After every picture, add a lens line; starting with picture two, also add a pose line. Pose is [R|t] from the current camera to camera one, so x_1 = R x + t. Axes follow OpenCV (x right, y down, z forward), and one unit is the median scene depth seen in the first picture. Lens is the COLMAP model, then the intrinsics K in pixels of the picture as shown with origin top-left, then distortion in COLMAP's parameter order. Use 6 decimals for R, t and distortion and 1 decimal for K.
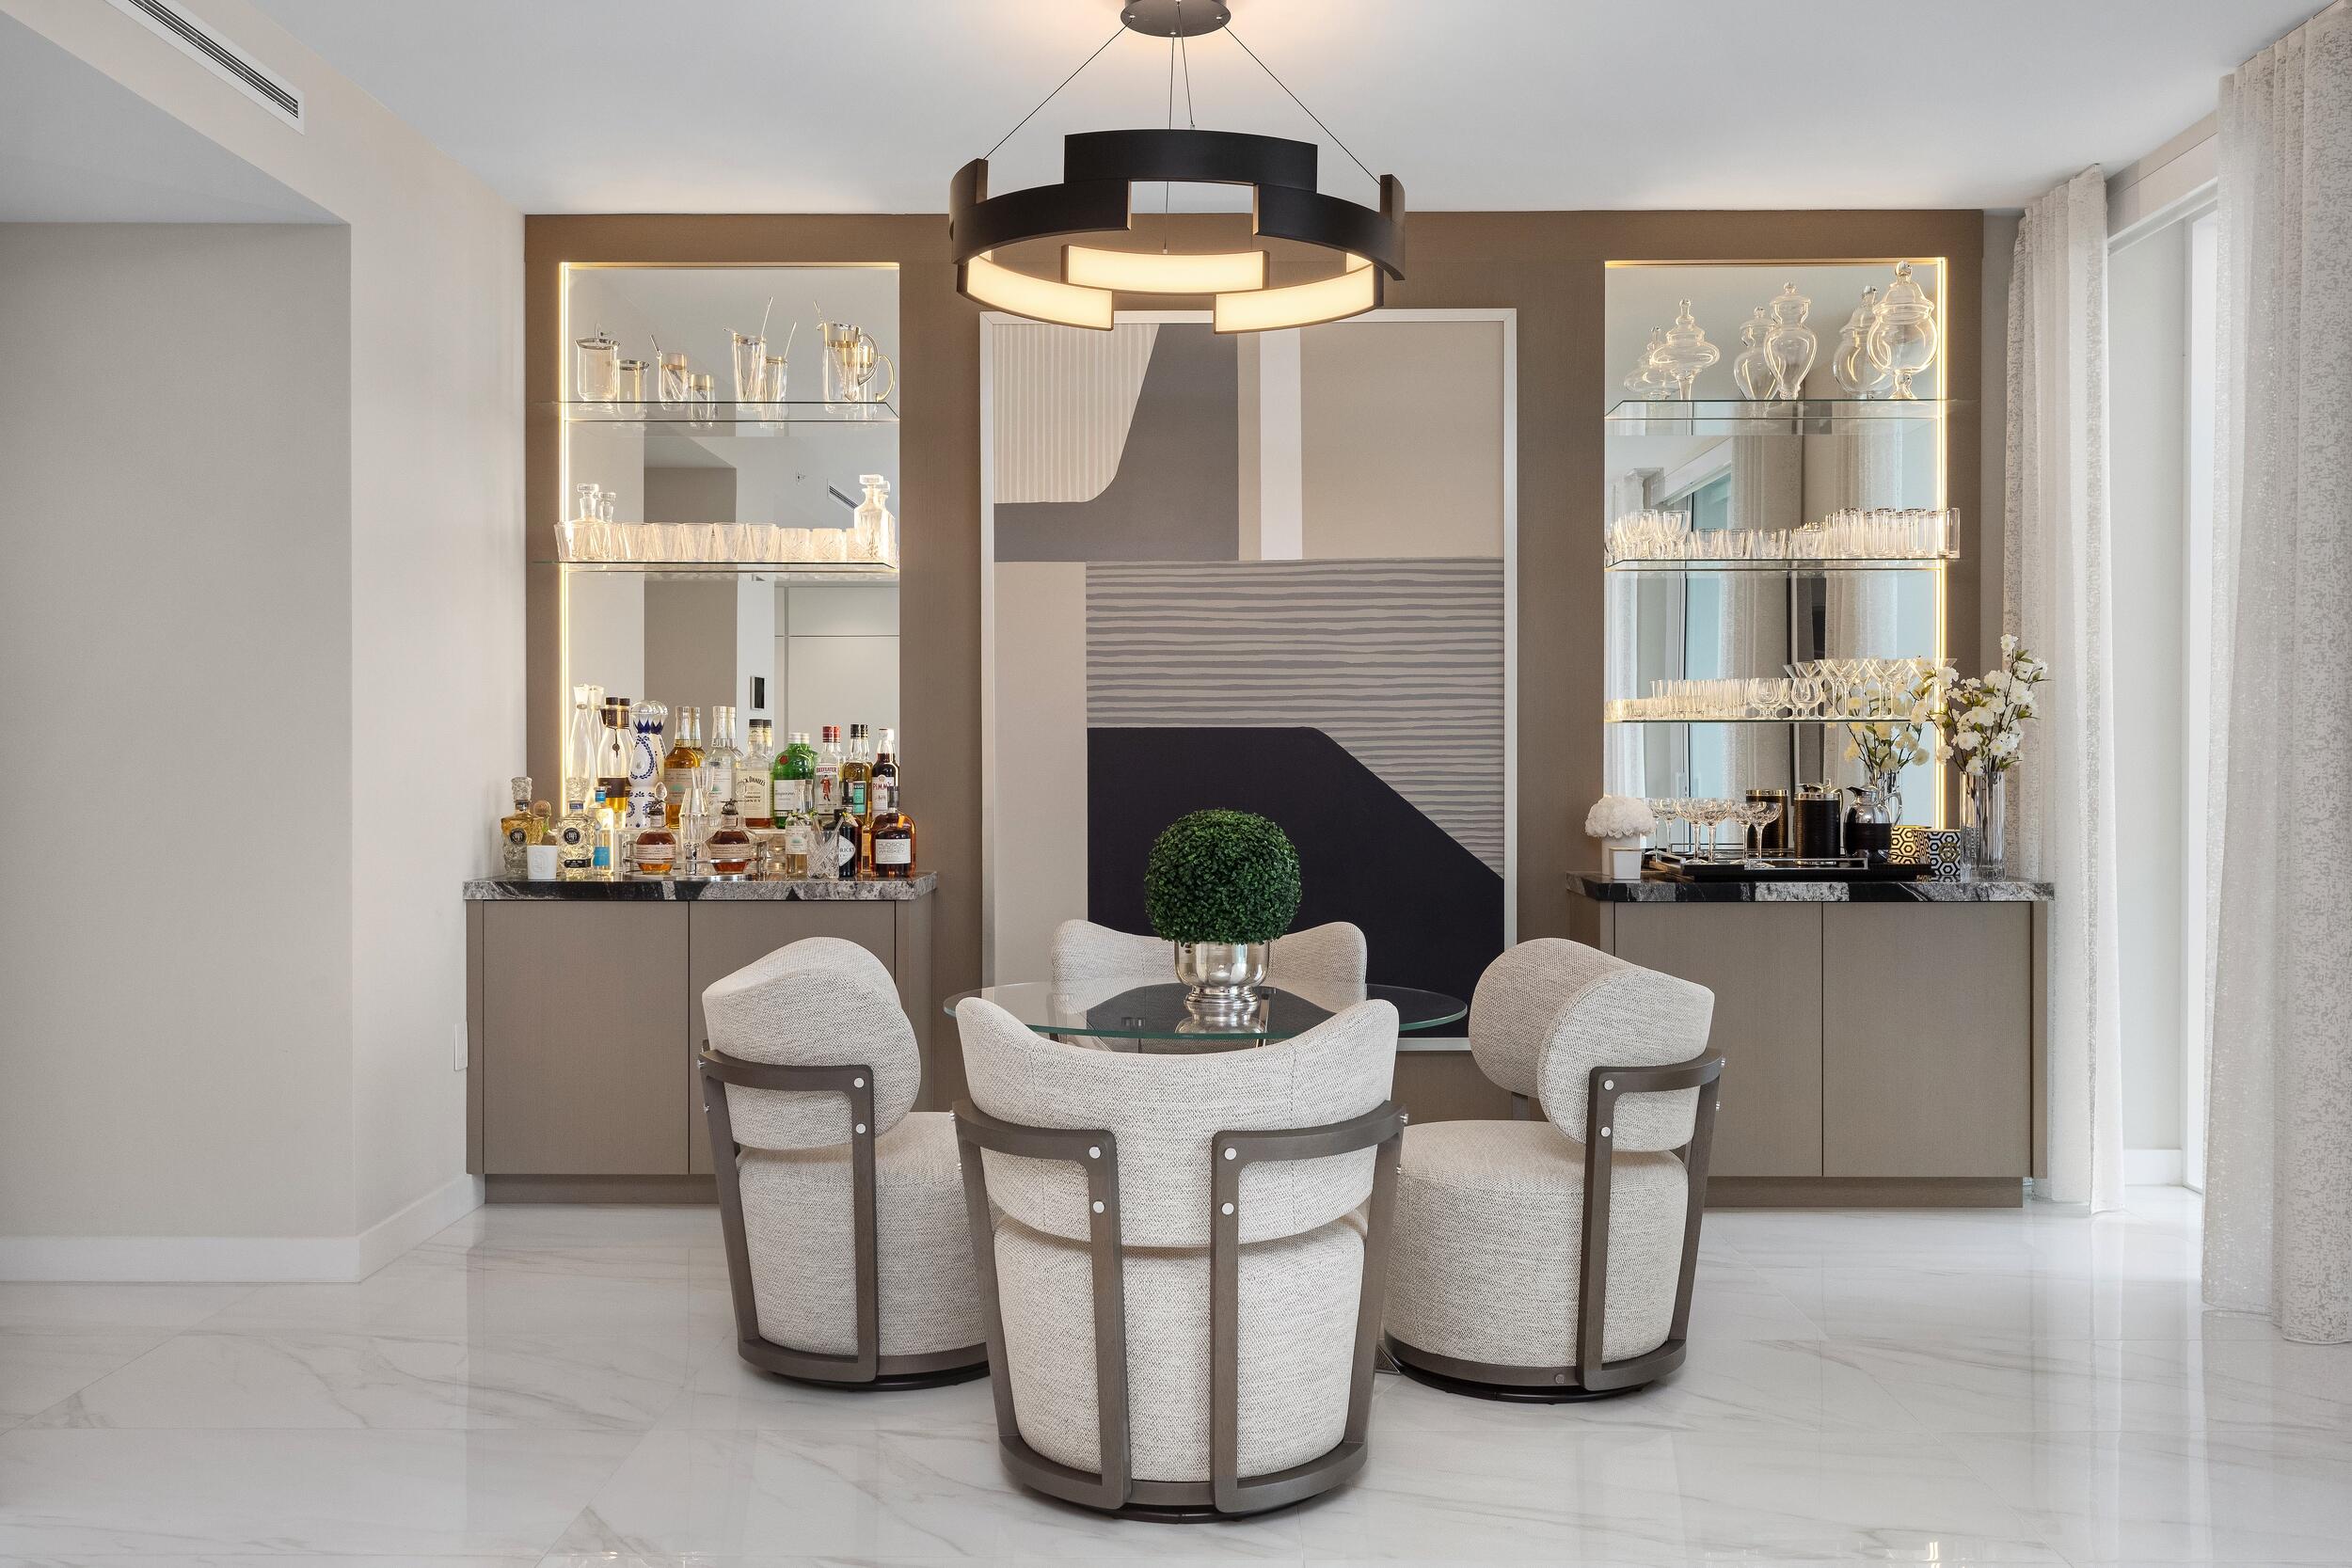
lens RADIAL K [[1977.9, 0, 1171.6], [0, 1977.9, 823.2], [0, 0, 1]] dist [-0.022180, -0.012629]
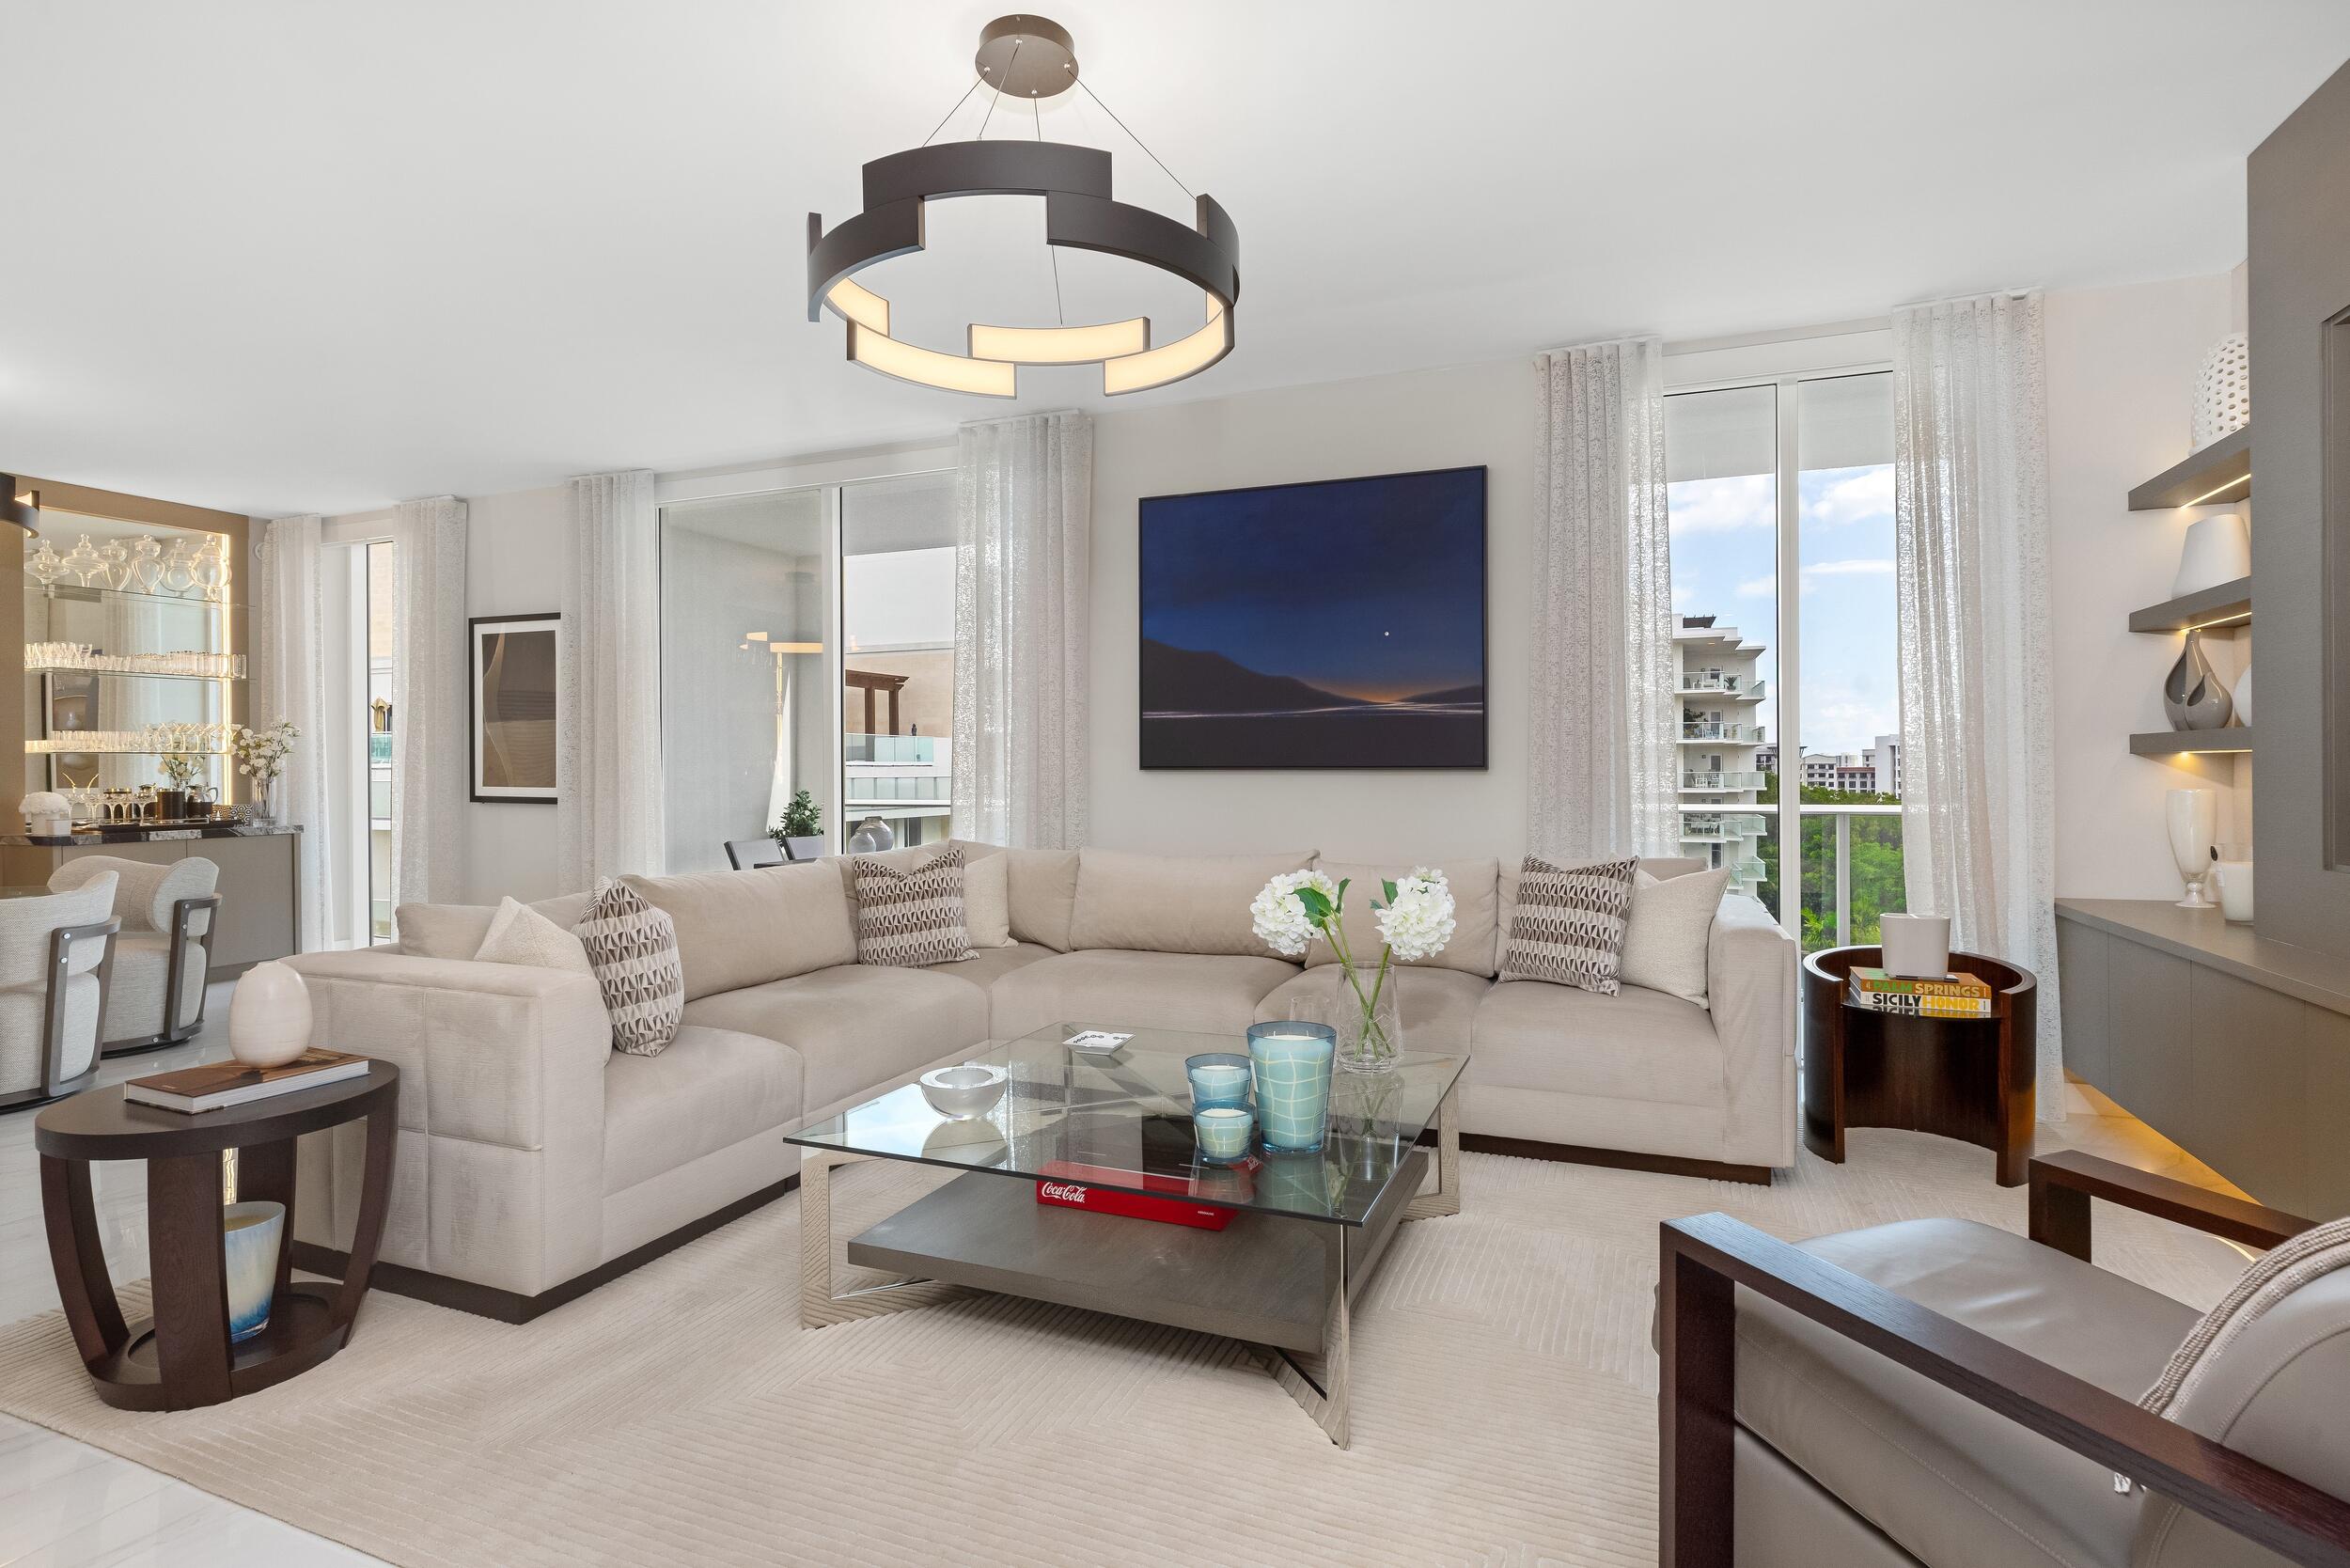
lens RADIAL K [[1188.2, 0, 1168.5], [0, 1188.2, 764.8], [0, 0, 1]] dist [-0.009077, 0.005334]
pose [[0.348726, 0.001889, 0.937223, -0.457697], [0.042058, 0.998959, -0.017663, 0.025586], [-0.936280, 0.045577, 0.348284, -0.389731]]
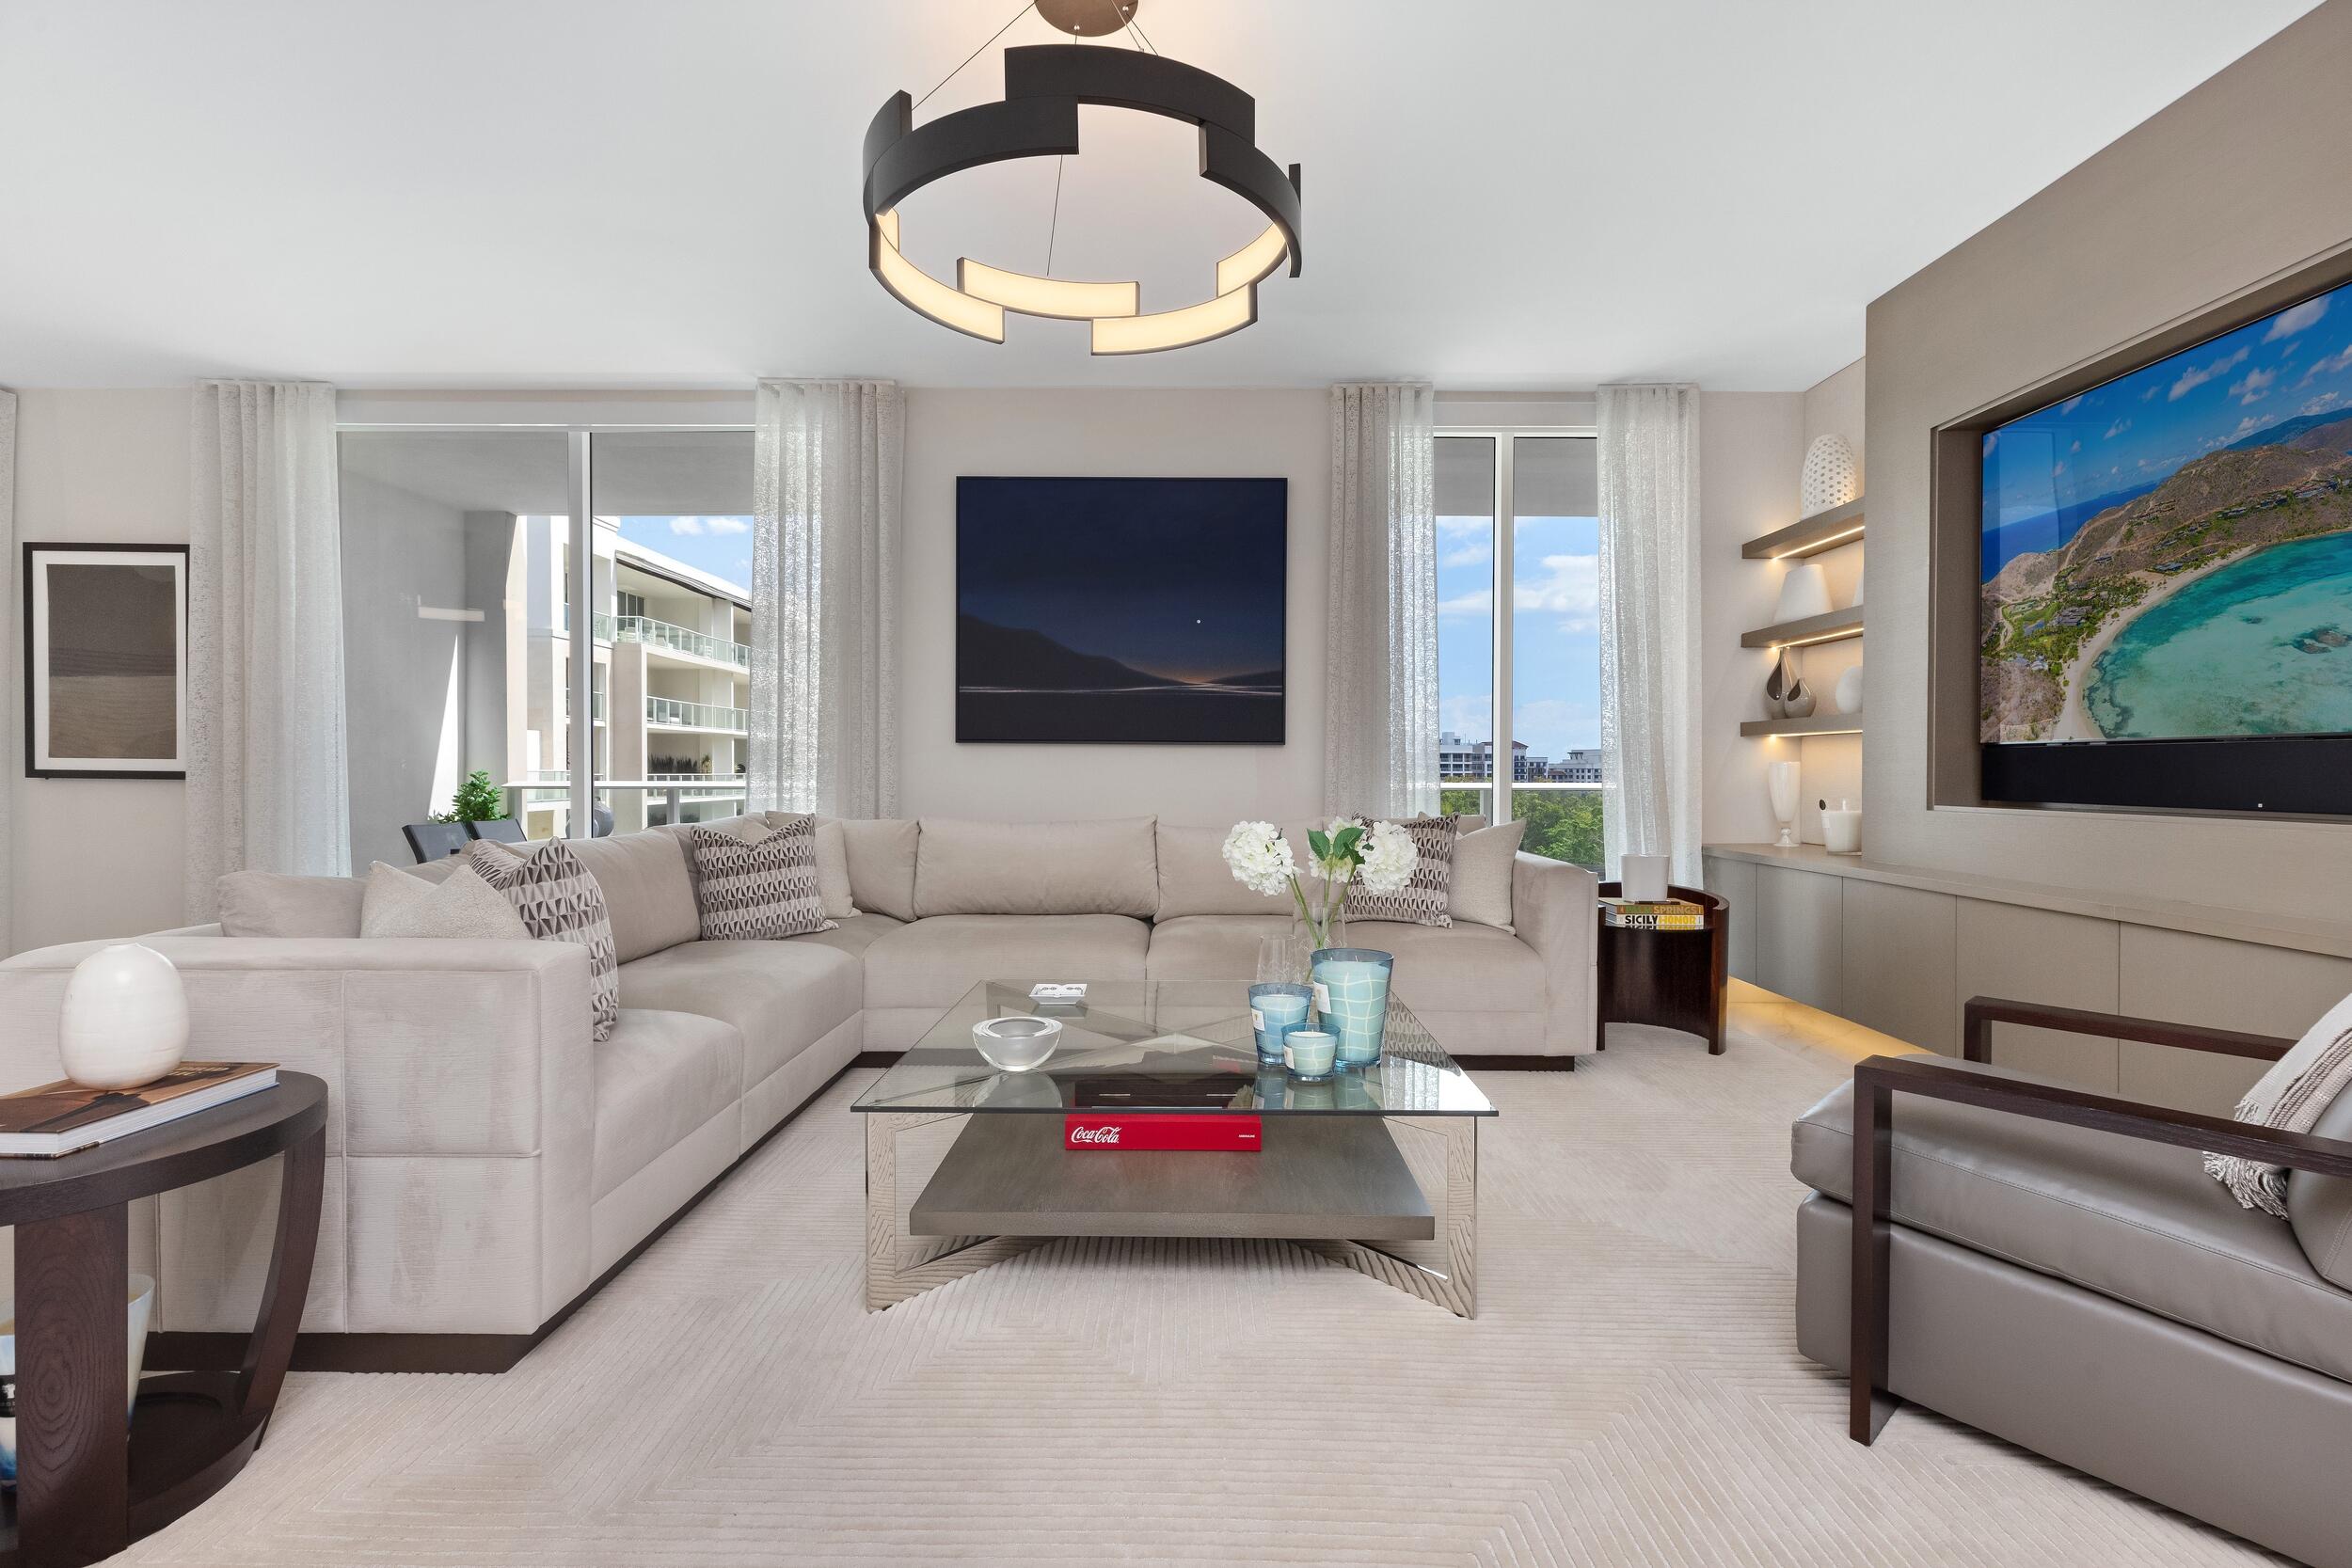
lens RADIAL K [[1074.7, 0, 1191.9], [0, 1074.7, 776.0], [0, 0, 1]] dist [0.001773, 0.000784]
pose [[-0.027243, -0.005791, 0.999612, -0.460056], [0.037483, 0.999274, 0.006811, 0.040454], [-0.998926, 0.037654, -0.027006, -0.203893]]
